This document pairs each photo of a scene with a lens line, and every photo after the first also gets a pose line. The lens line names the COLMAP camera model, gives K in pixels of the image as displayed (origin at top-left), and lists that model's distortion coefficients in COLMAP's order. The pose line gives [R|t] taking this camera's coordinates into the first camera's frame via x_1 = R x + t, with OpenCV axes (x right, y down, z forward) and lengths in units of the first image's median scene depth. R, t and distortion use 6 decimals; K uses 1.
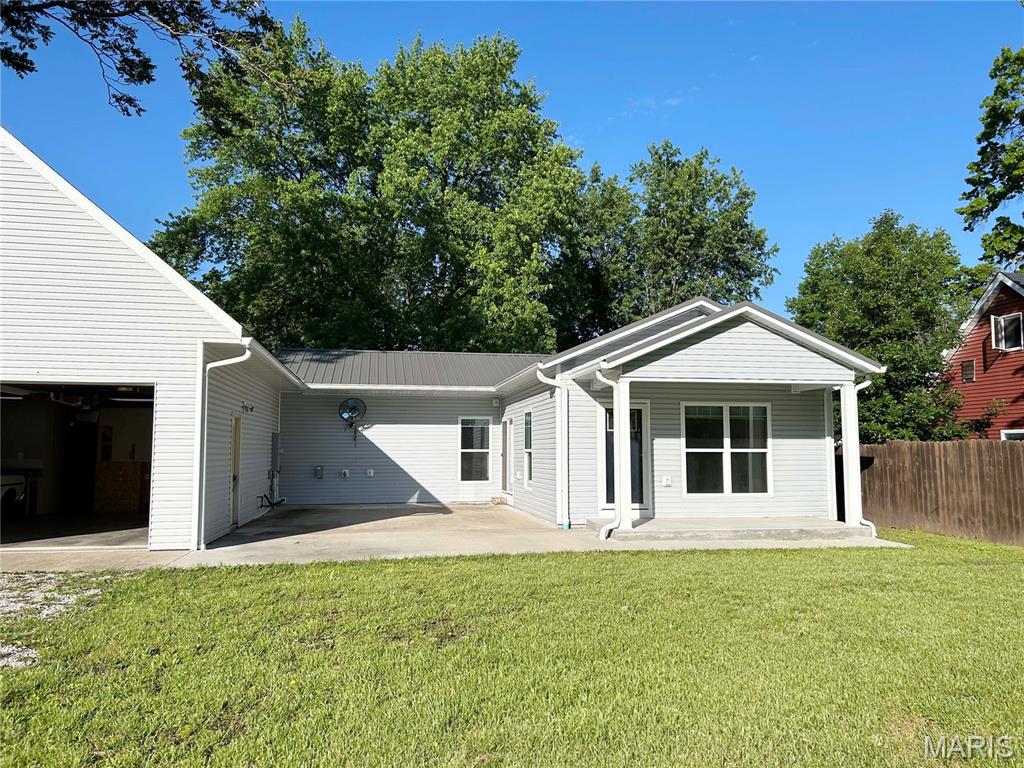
lens RADIAL K [[761.7, 0, 512.0], [0, 761.7, 384.0], [0, 0, 1]] dist [0.047826, -0.055334]
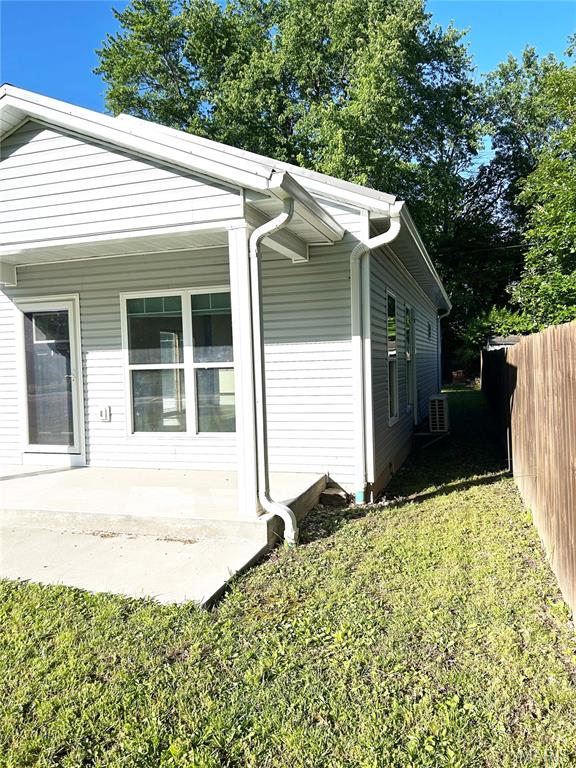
lens RADIAL K [[571.3, 0, 288.0], [0, 571.3, 384.0], [0, 0, 1]] dist [0.047826, -0.055334]
pose [[0.882876, -0.007691, -0.469543, 0.175734], [0.072419, 0.990135, 0.119950, 0.015697], [0.463988, -0.139905, 0.874724, 0.191587]]
